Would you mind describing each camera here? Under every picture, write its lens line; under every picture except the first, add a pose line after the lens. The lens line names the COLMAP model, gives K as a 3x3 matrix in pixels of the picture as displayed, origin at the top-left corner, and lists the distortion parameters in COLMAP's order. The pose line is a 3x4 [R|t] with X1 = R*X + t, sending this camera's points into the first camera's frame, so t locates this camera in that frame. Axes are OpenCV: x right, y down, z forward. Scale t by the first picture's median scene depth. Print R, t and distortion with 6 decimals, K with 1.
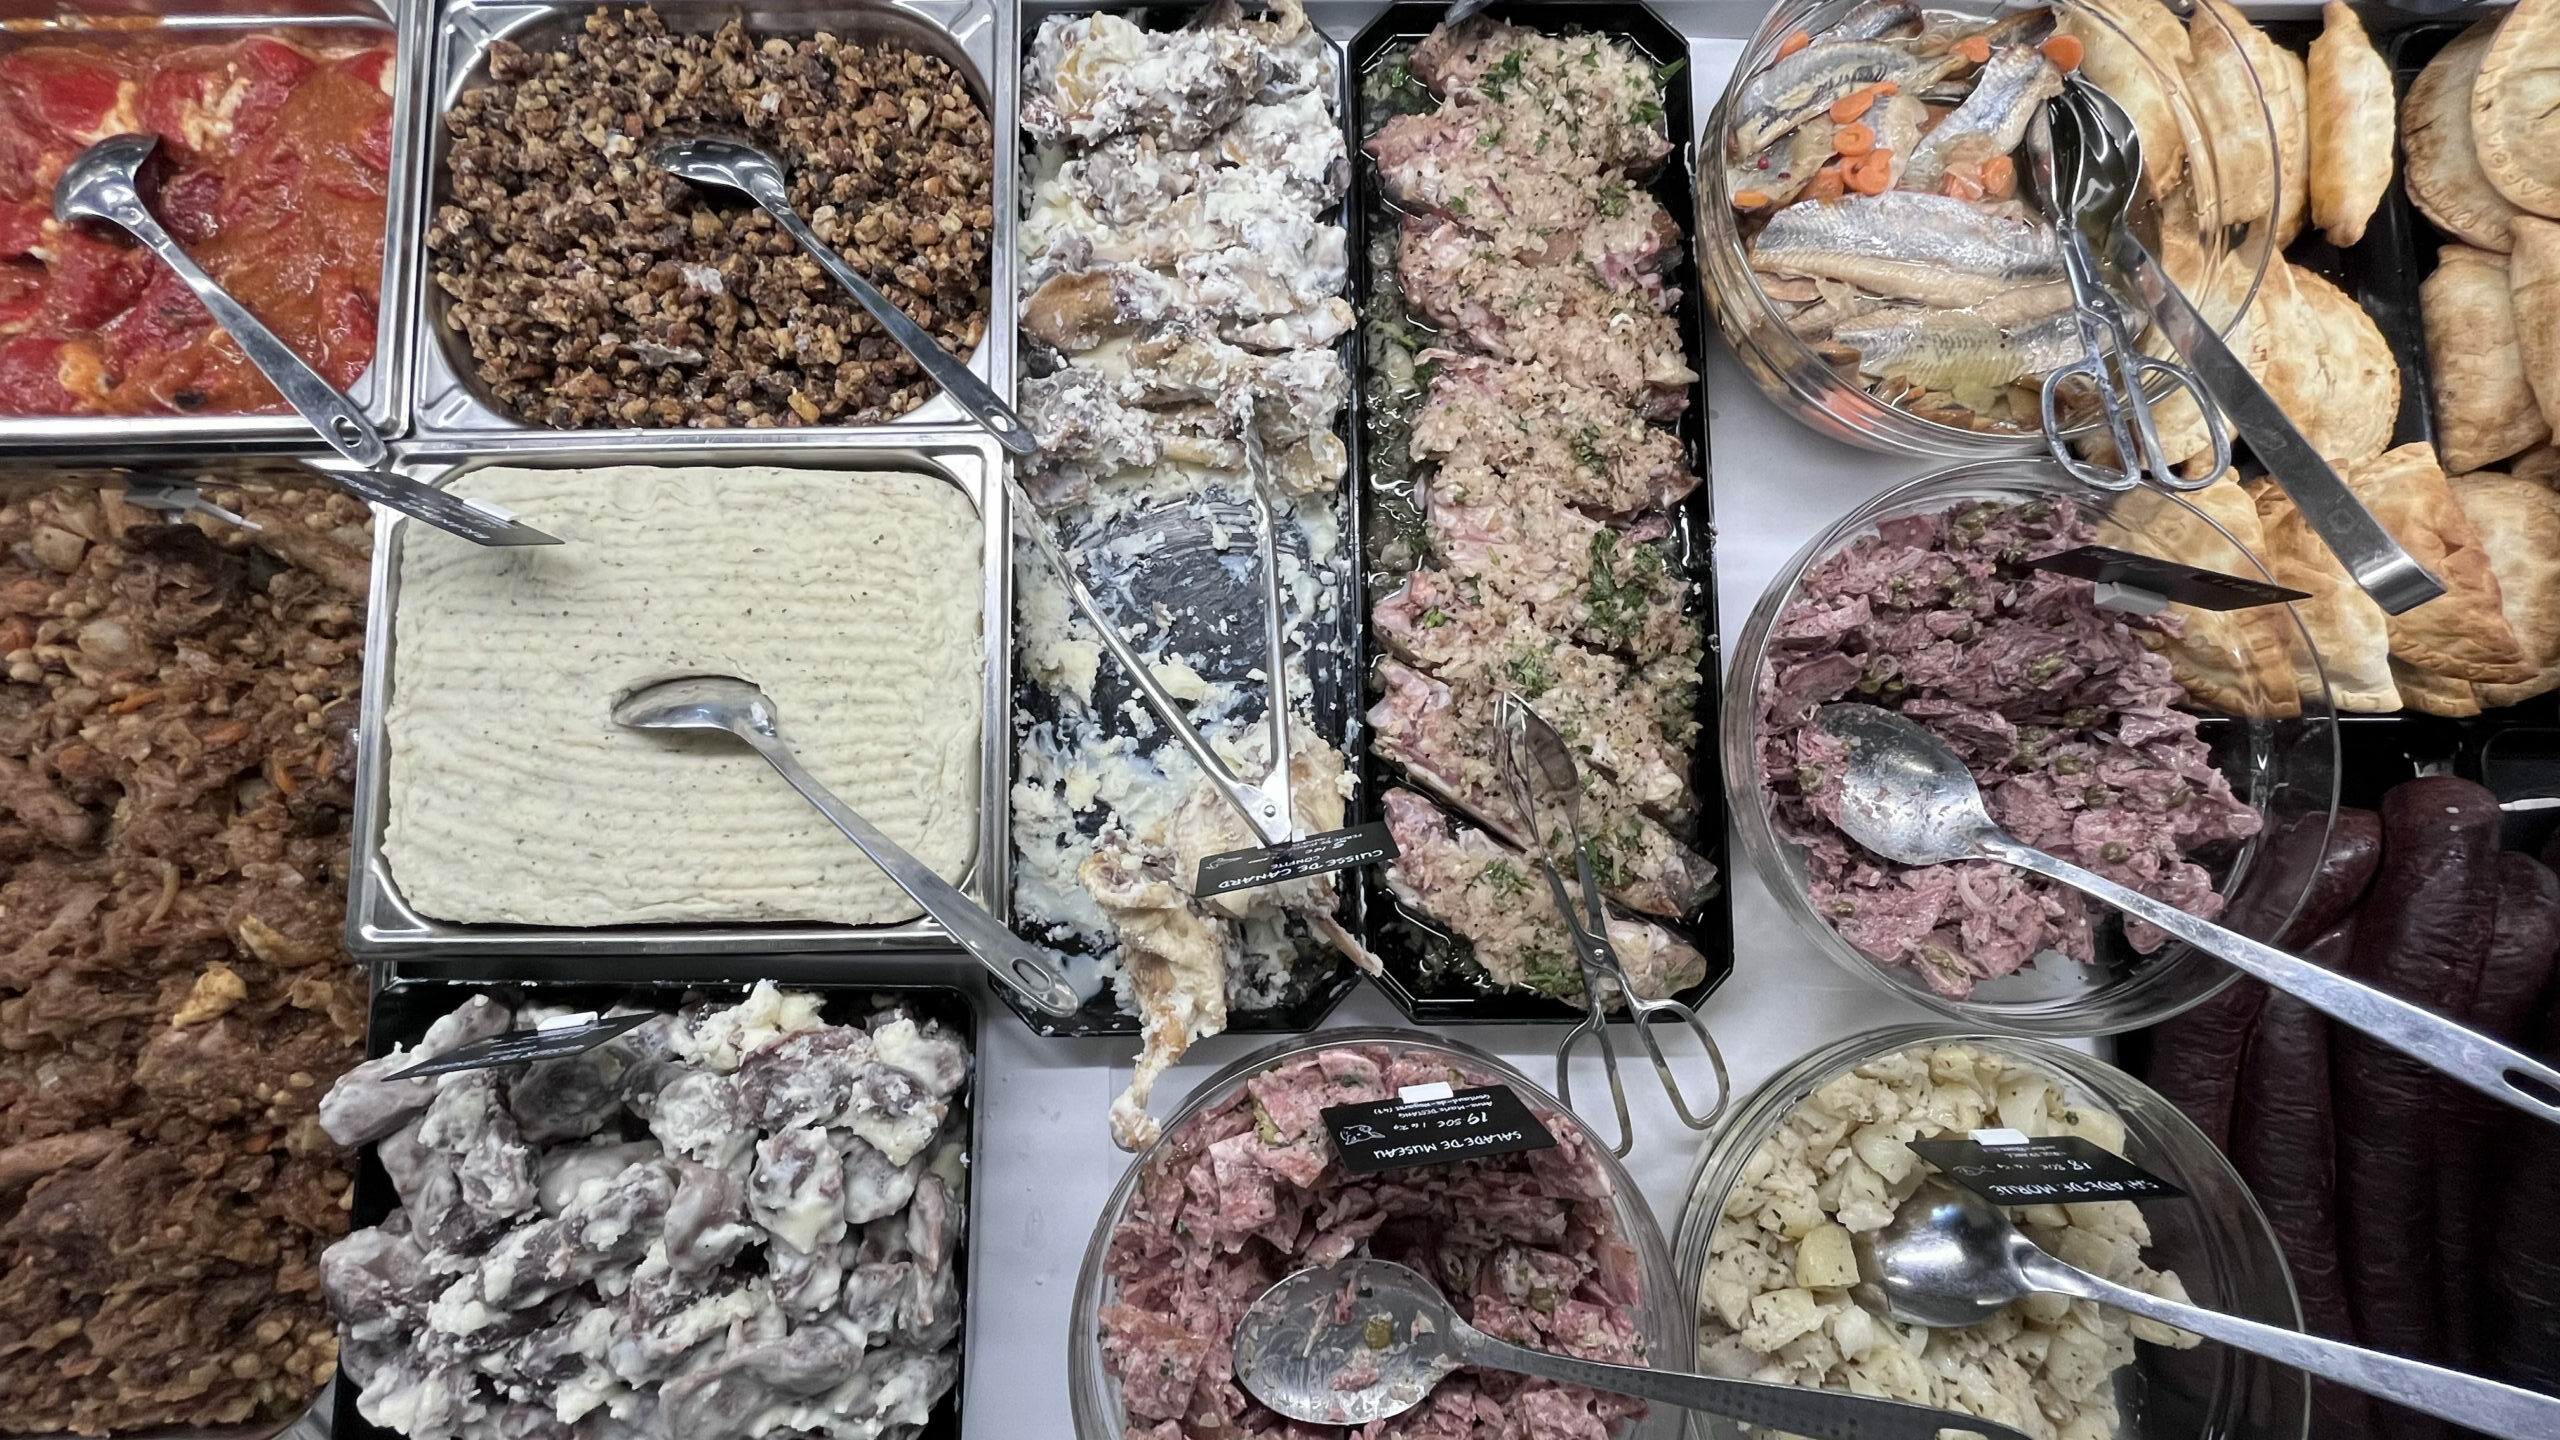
lens RADIAL K [[1053.7, 0, 1278.8], [0, 1053.7, 717.4], [0, 0, 1]] dist [-0.002838, 0.000773]
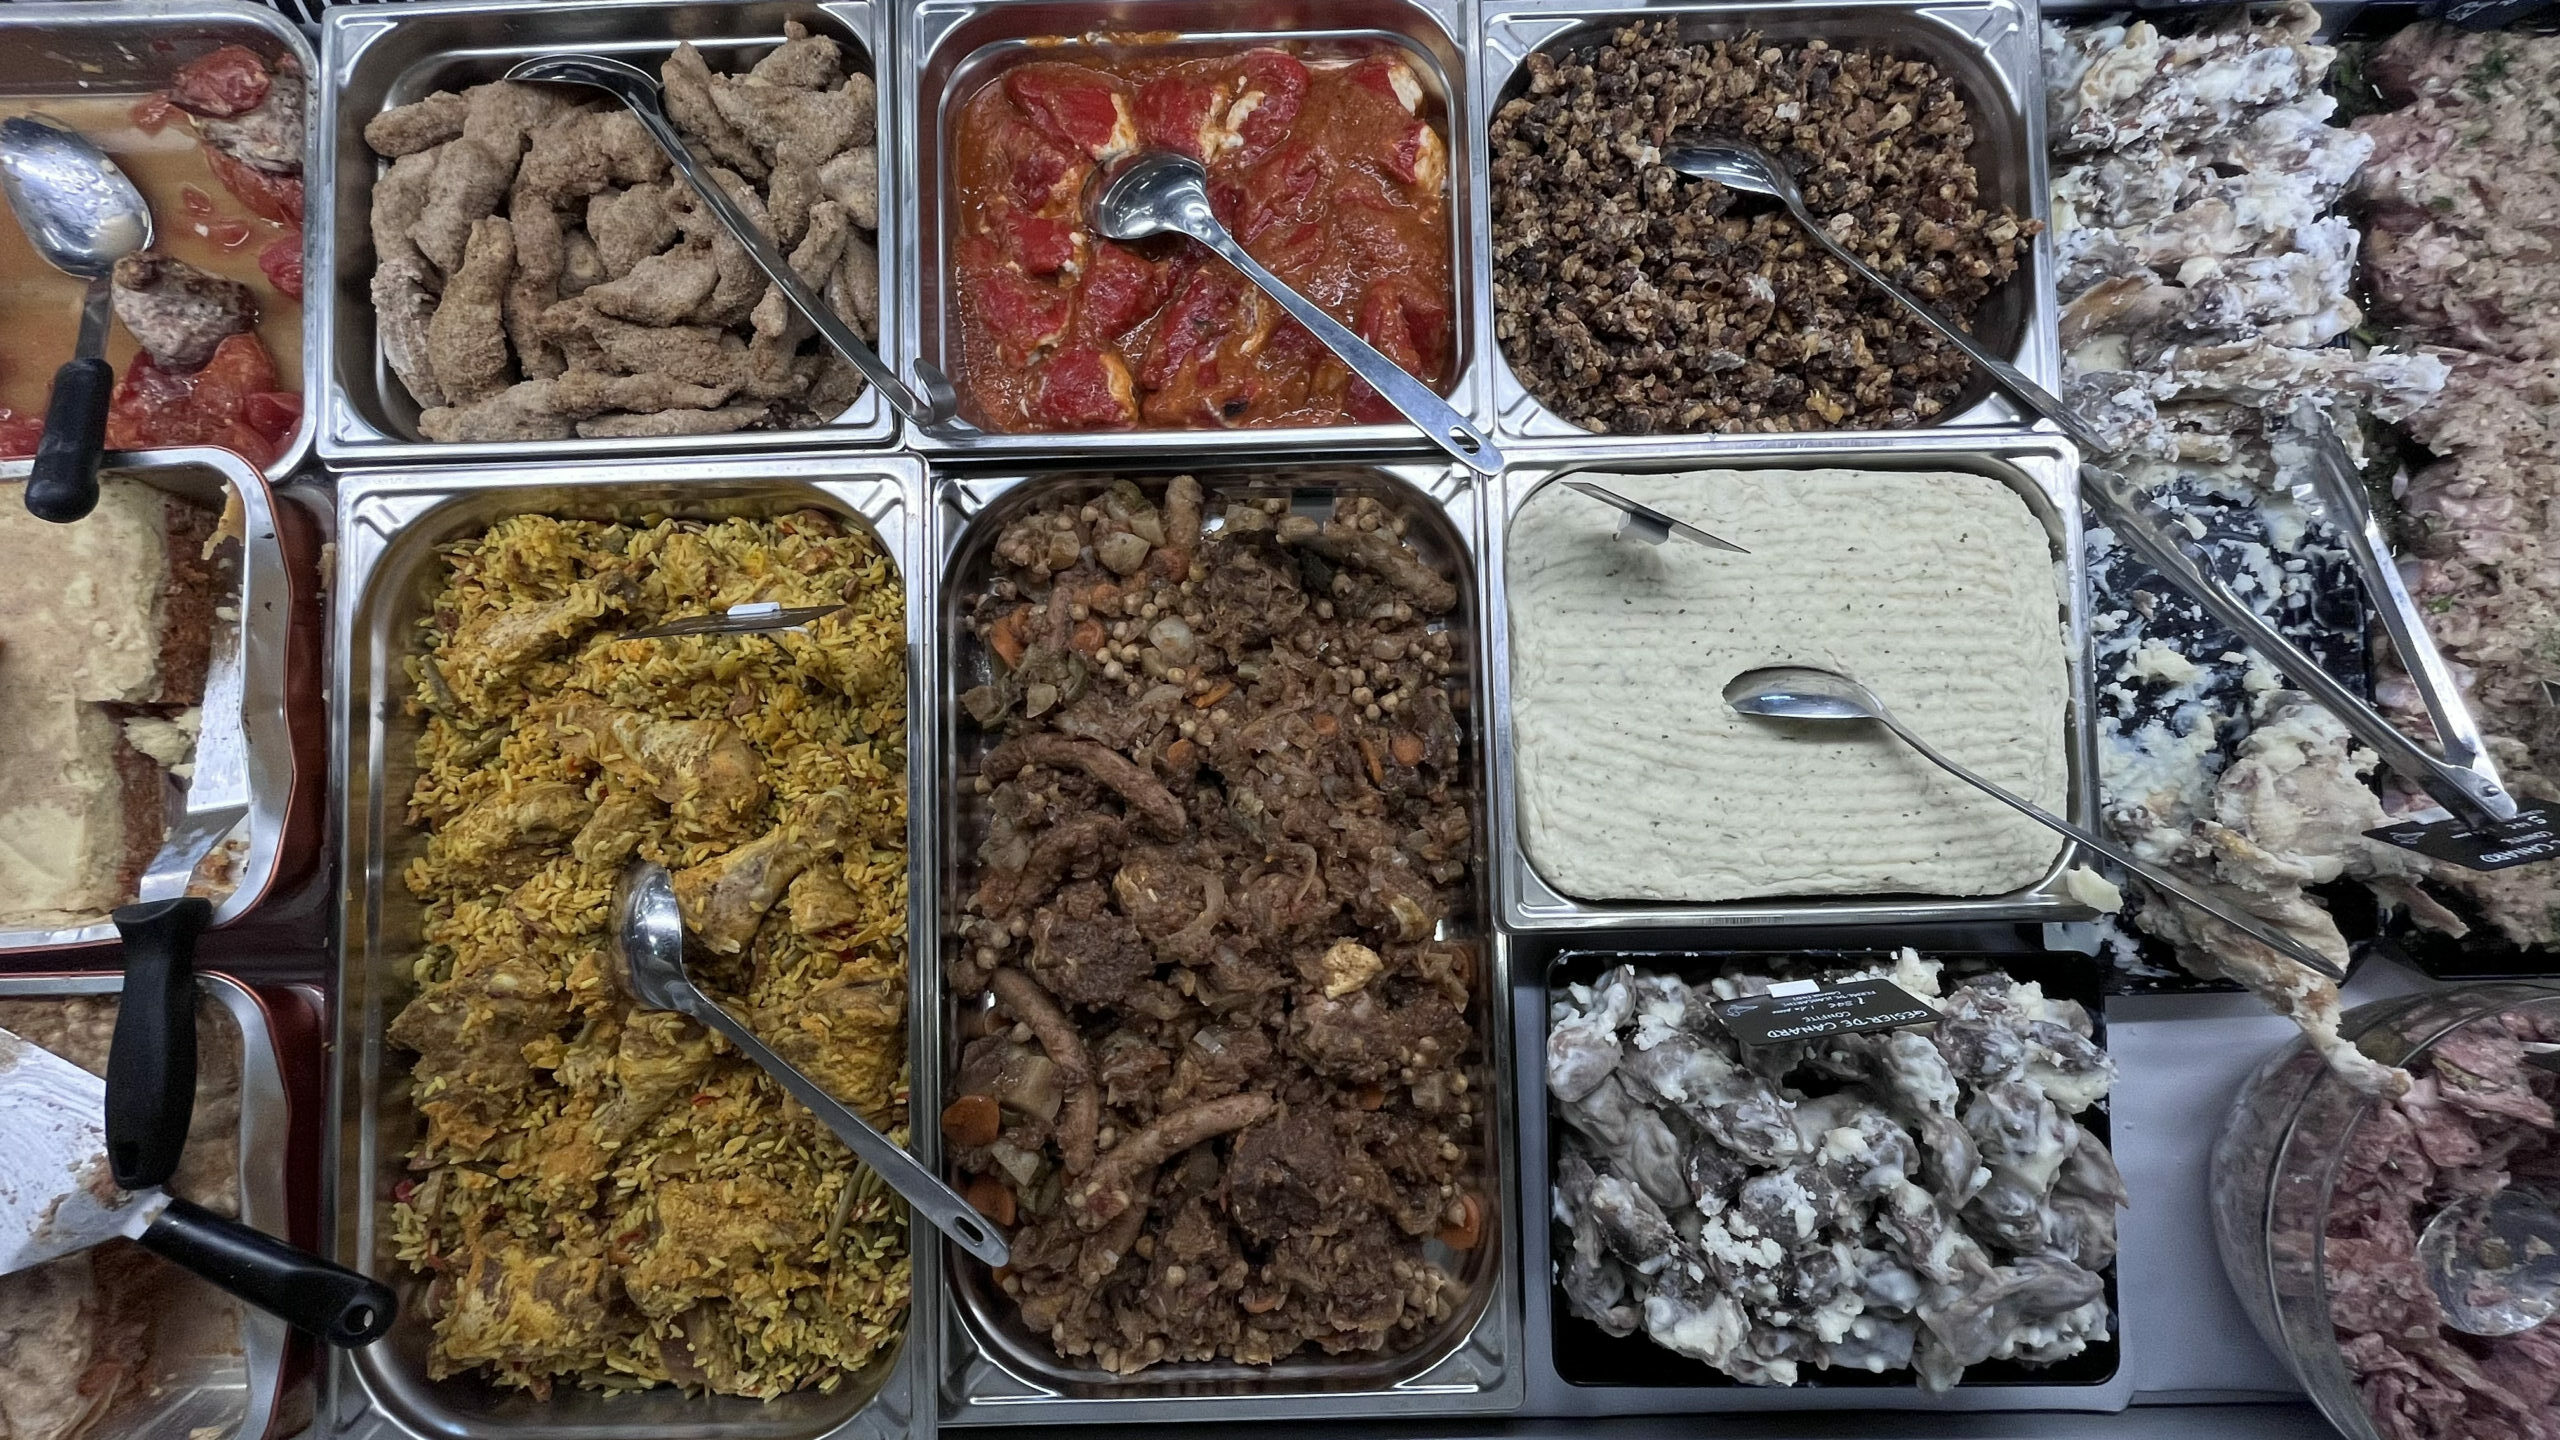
lens RADIAL K [[1053.7, 0, 1273.9], [0, 1053.7, 720.9], [0, 0, 1]] dist [-0.002838, 0.000773]
pose [[0.999921, -0.012502, -0.001190, -1.022960], [0.012545, 0.998725, 0.048906, -0.042036], [0.000577, -0.048917, 0.998803, -0.068766]]
